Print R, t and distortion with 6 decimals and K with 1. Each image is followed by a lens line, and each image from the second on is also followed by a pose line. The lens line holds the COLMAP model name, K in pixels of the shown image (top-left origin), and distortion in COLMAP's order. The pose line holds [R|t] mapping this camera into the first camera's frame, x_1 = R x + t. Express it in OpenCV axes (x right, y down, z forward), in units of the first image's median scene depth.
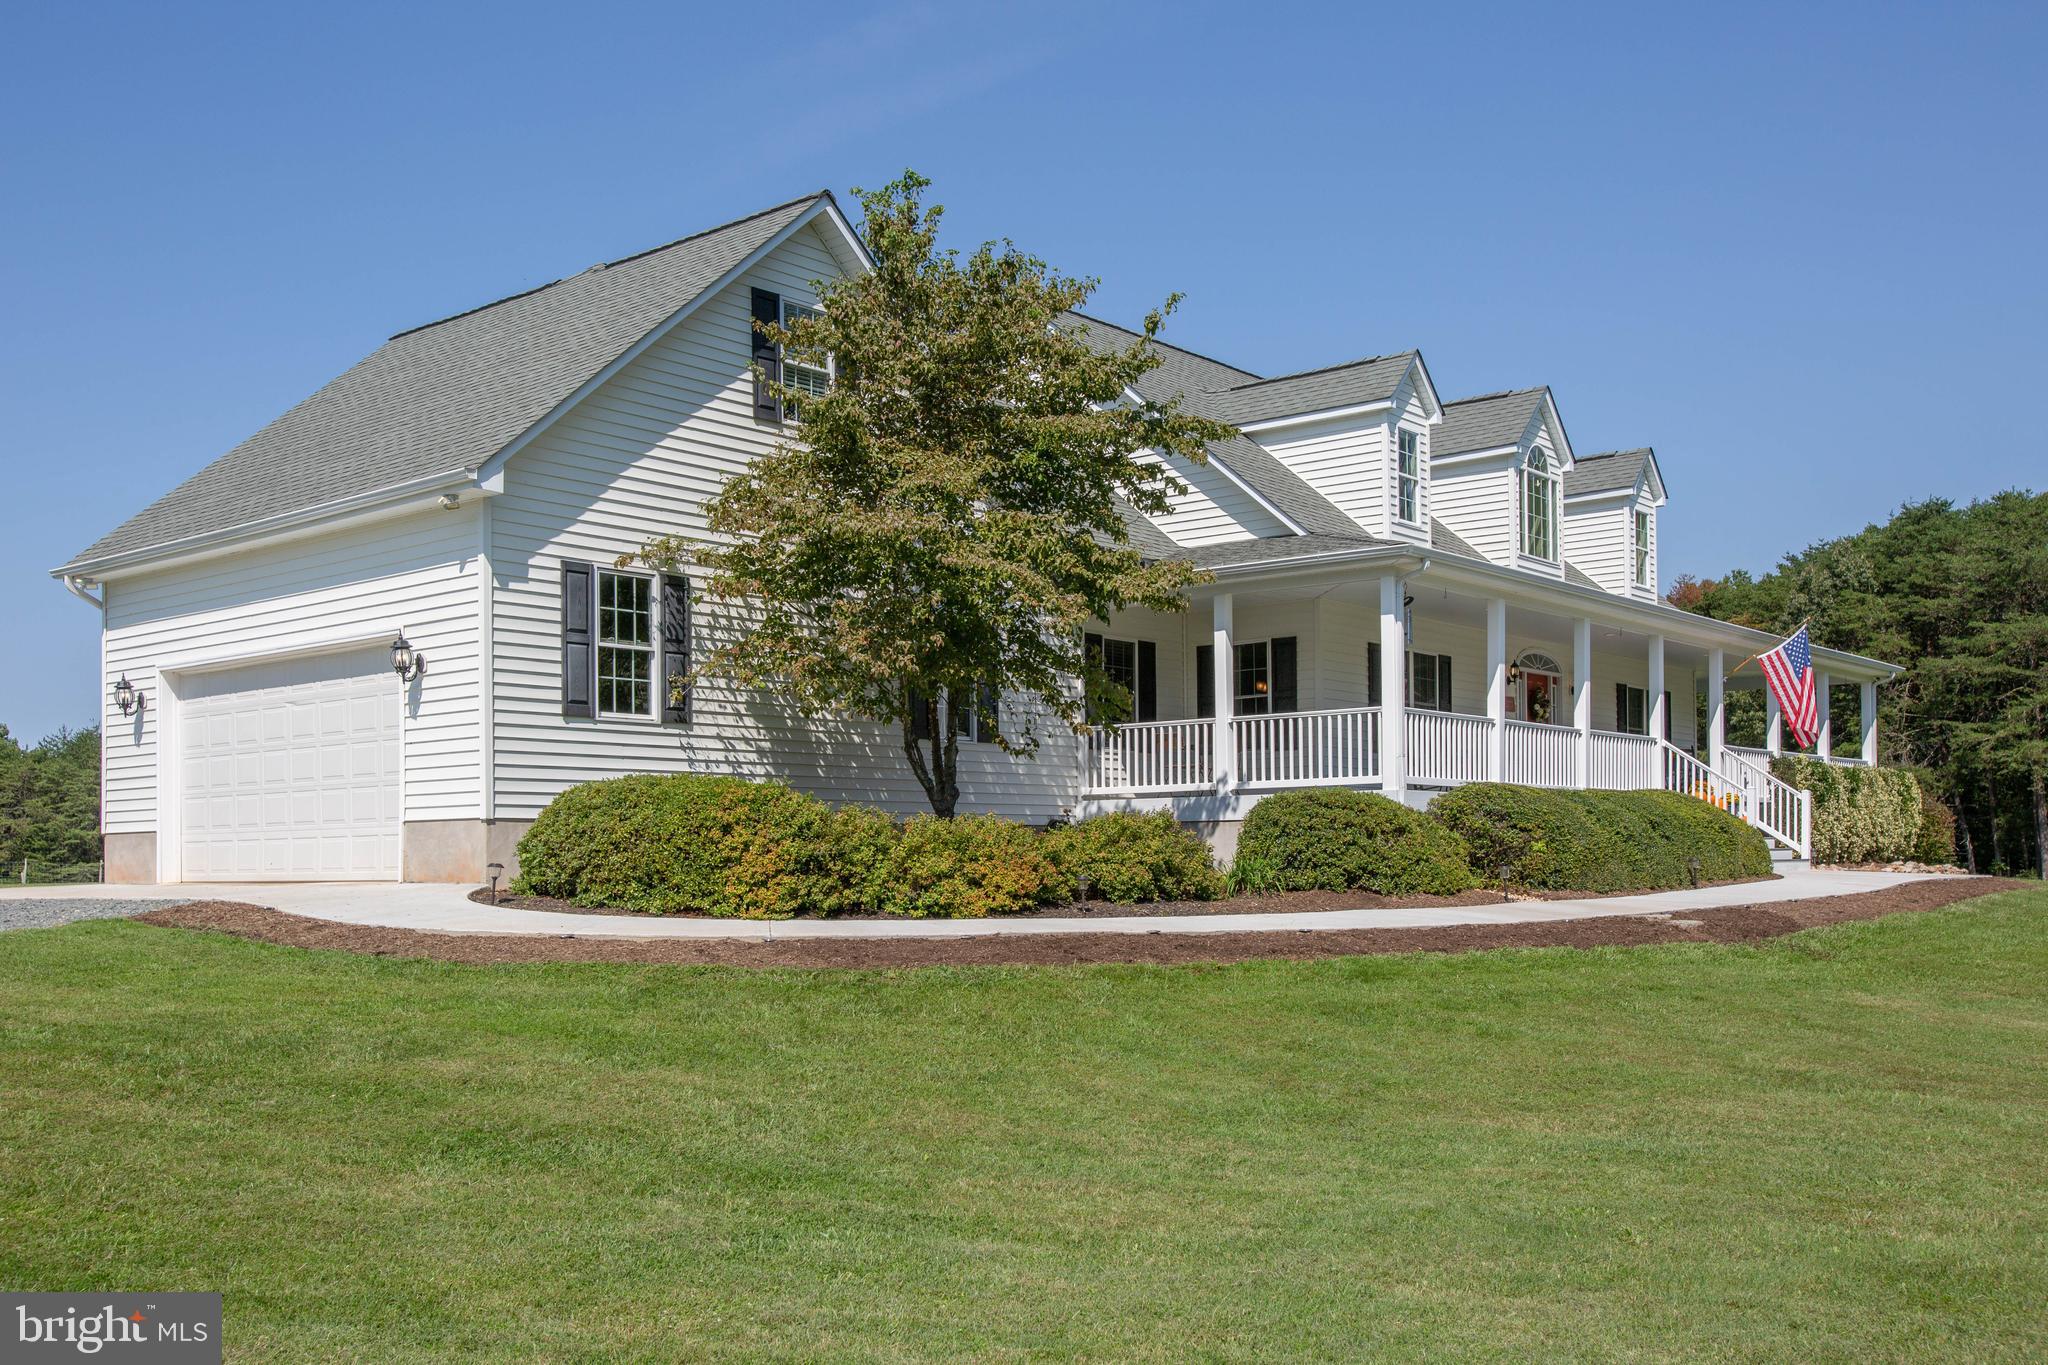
lens RADIAL K [[1877.0, 0, 1025.6], [0, 1877.0, 854.1], [0, 0, 1]] dist [0.073212, -0.000735]
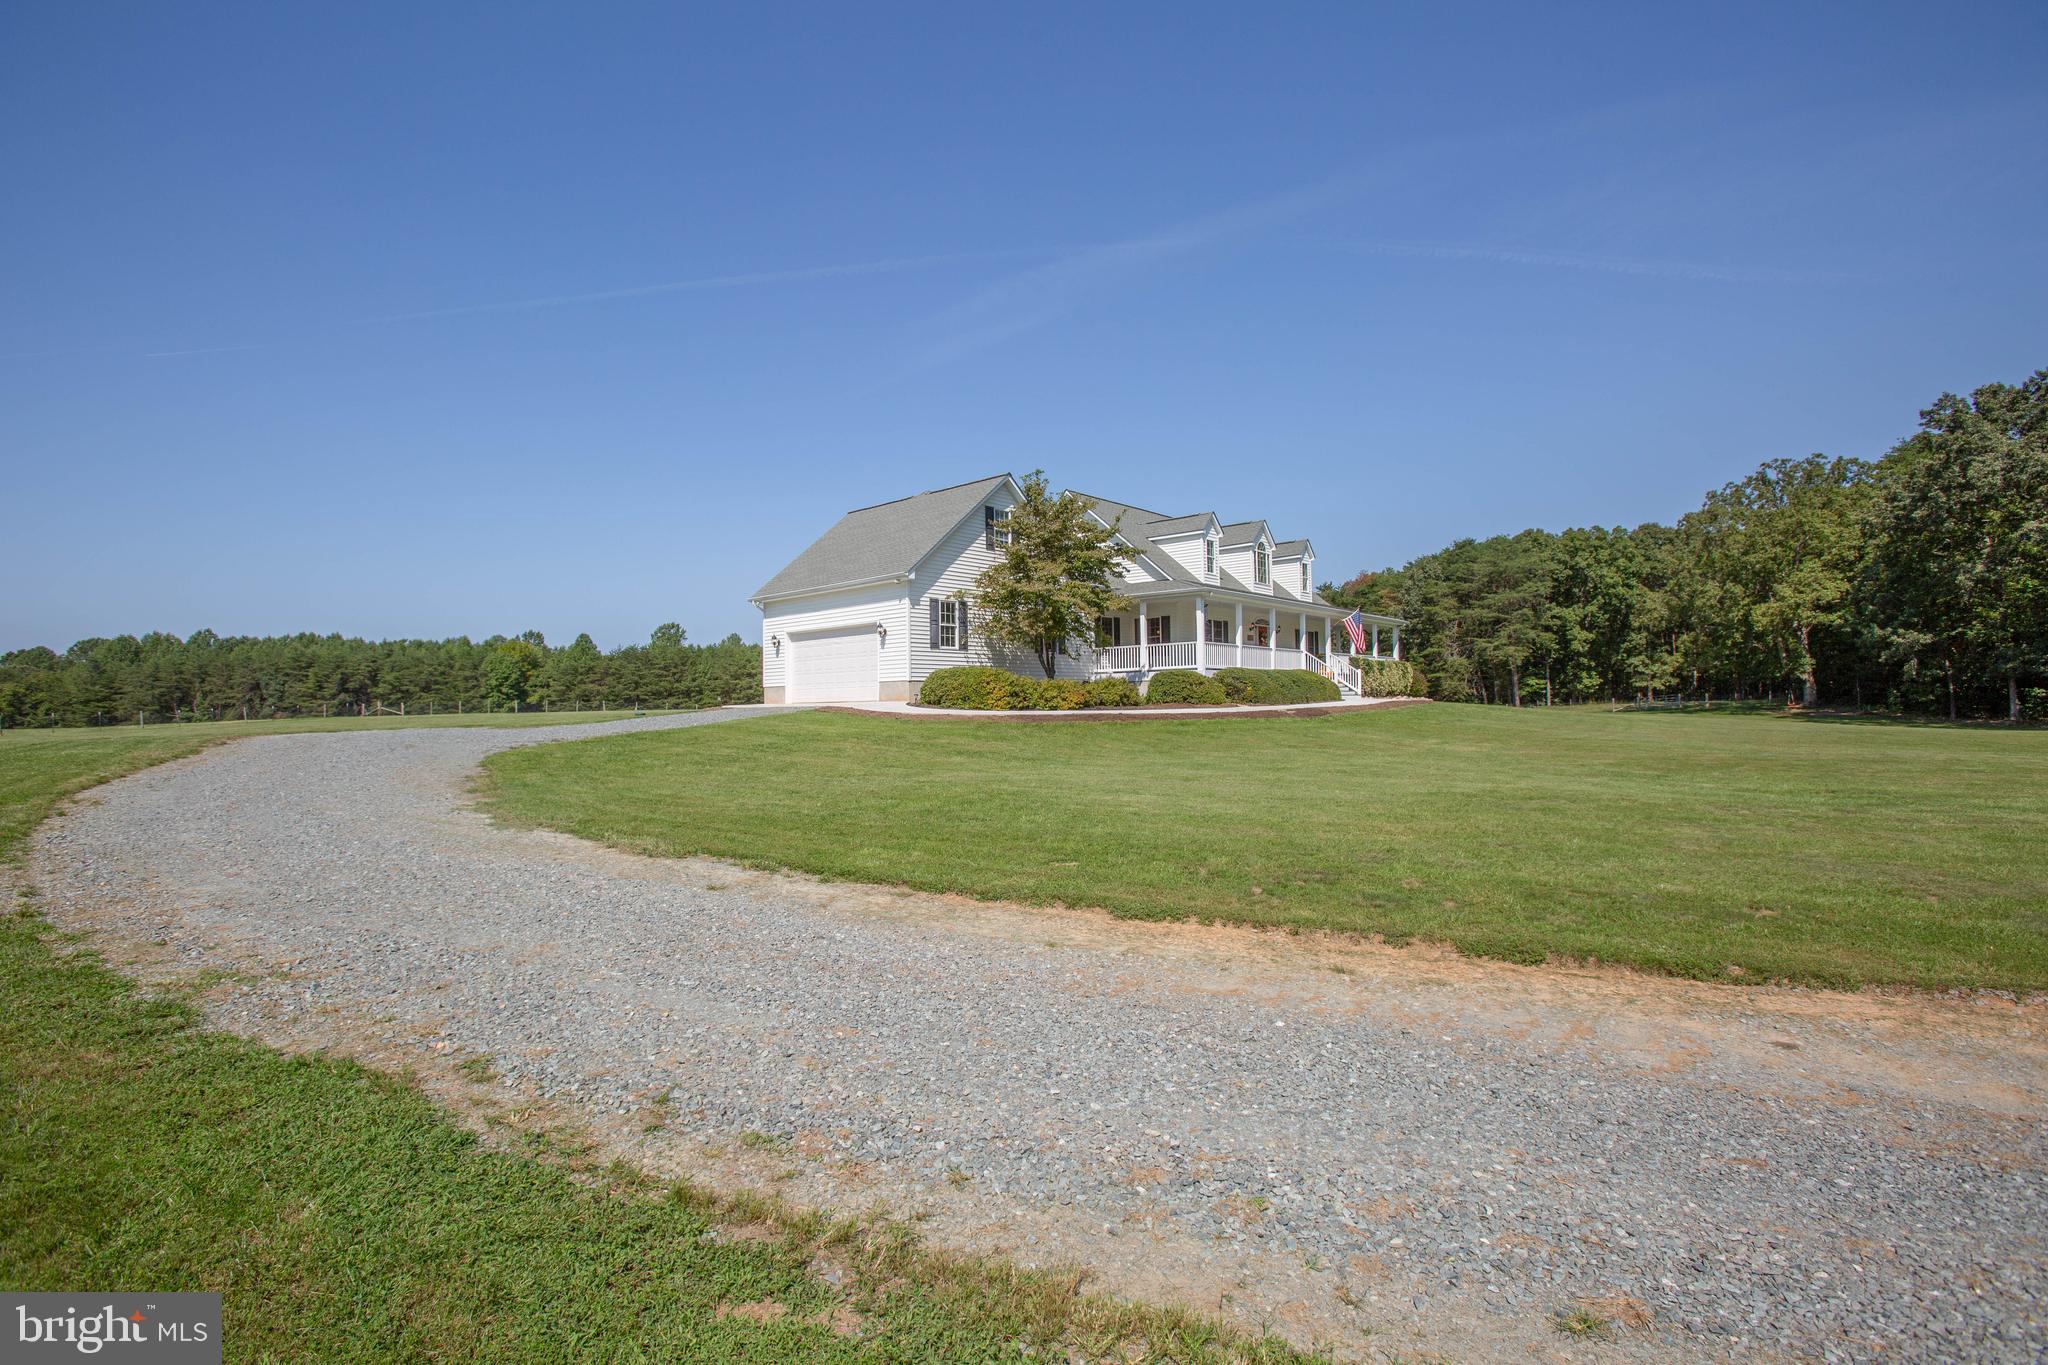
lens RADIAL K [[987.3, 0, 1024.0], [0, 987.3, 682.5], [0, 0, 1]] dist [-0.000378, 0.000056]
pose [[0.999629, -0.004940, -0.026786, -0.042467], [0.004354, 0.999751, -0.021901, 0.019332], [0.026888, 0.021777, 0.999401, -0.583097]]
